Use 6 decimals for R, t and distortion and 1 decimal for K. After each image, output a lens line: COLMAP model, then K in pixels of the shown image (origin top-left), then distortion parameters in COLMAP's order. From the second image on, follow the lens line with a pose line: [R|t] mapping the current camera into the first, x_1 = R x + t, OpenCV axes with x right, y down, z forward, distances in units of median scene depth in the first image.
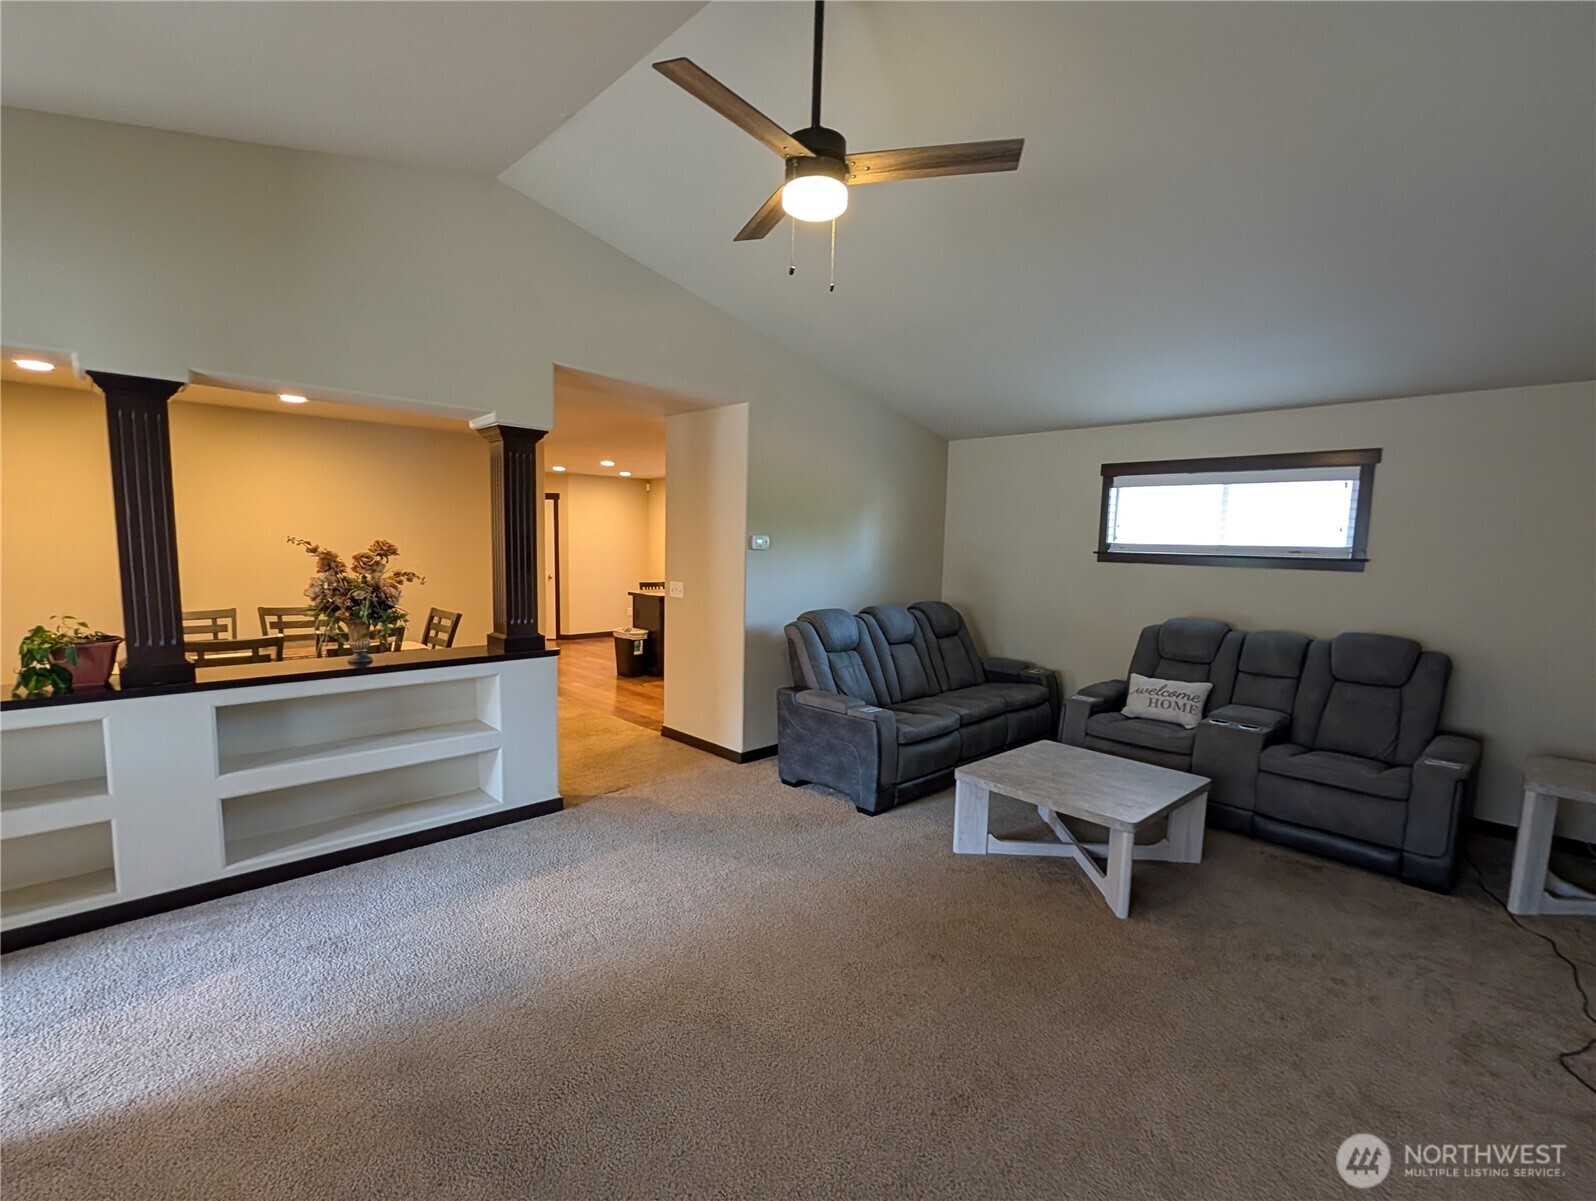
lens RADIAL K [[722.0, 0, 794.8], [0, 722.0, 621.4], [0, 0, 1]] dist [0.000195, 0.000518]
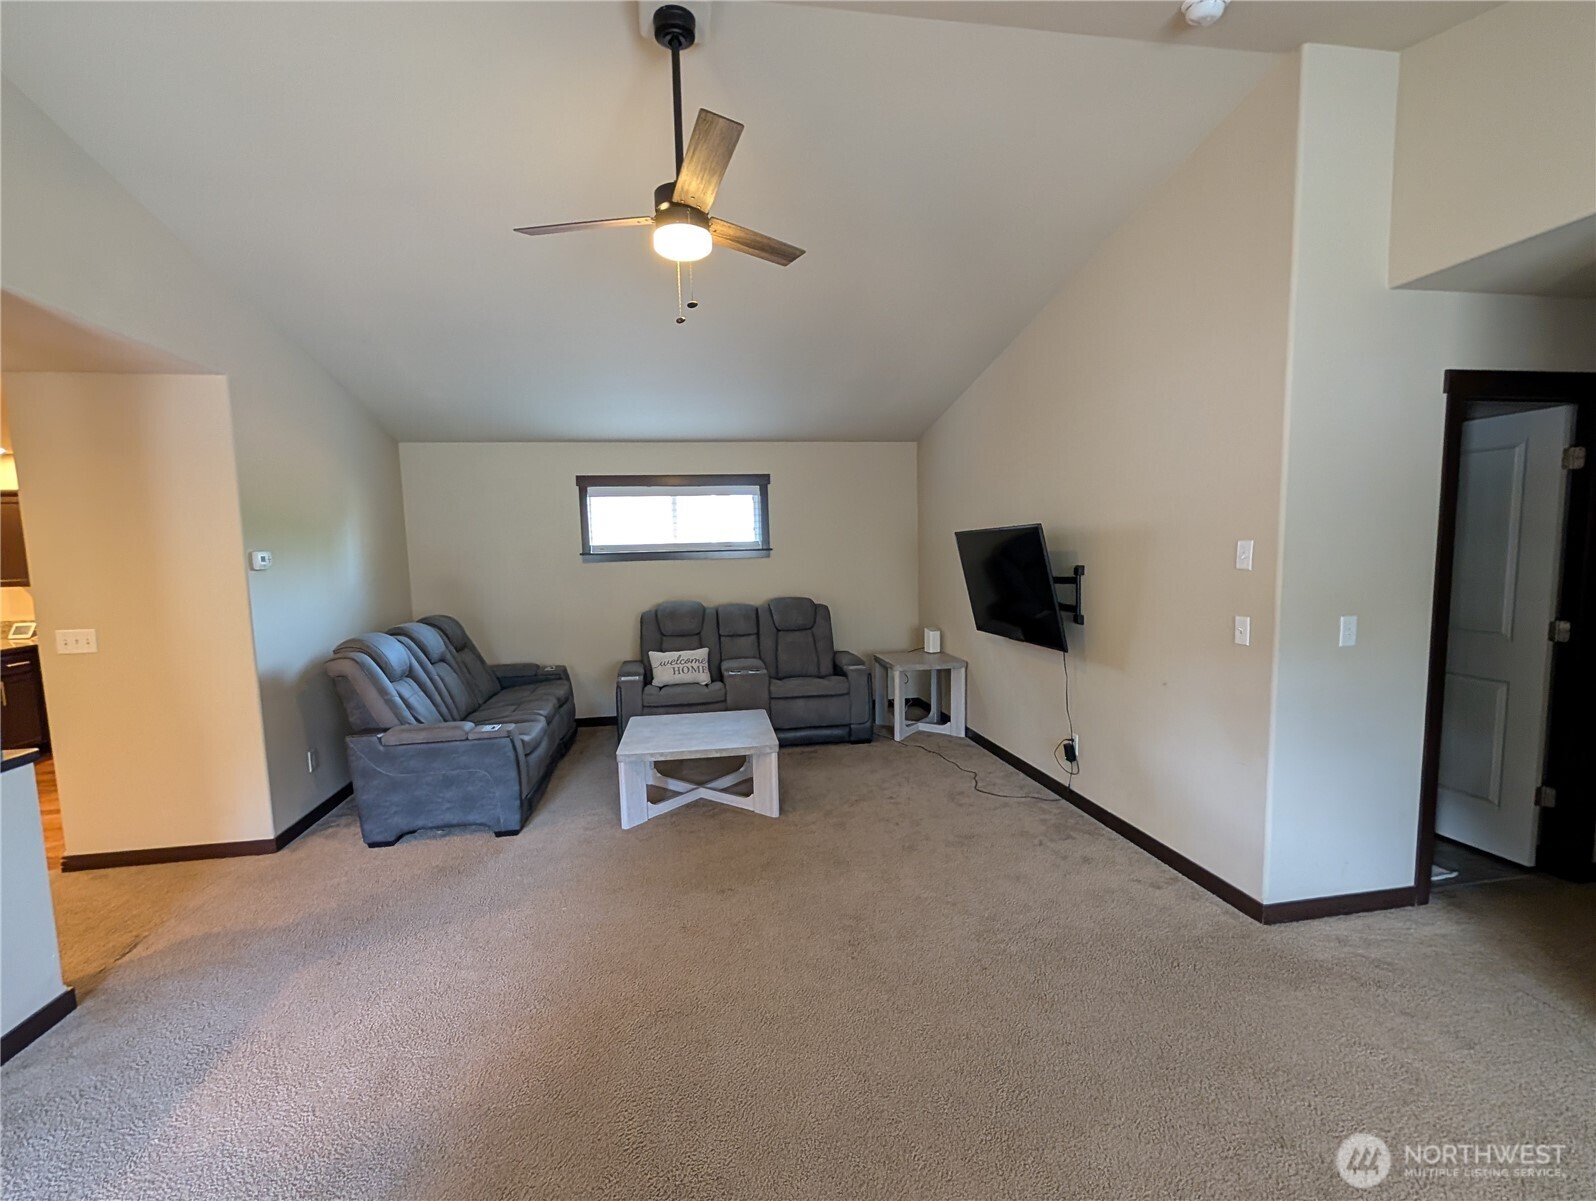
lens RADIAL K [[722.0, 0, 794.8], [0, 722.0, 621.4], [0, 0, 1]] dist [0.000195, 0.000518]
pose [[0.565033, -0.123200, 0.815818, -0.405847], [0.131104, 0.989632, 0.058646, -0.018226], [-0.814585, 0.073820, 0.575327, 0.115651]]
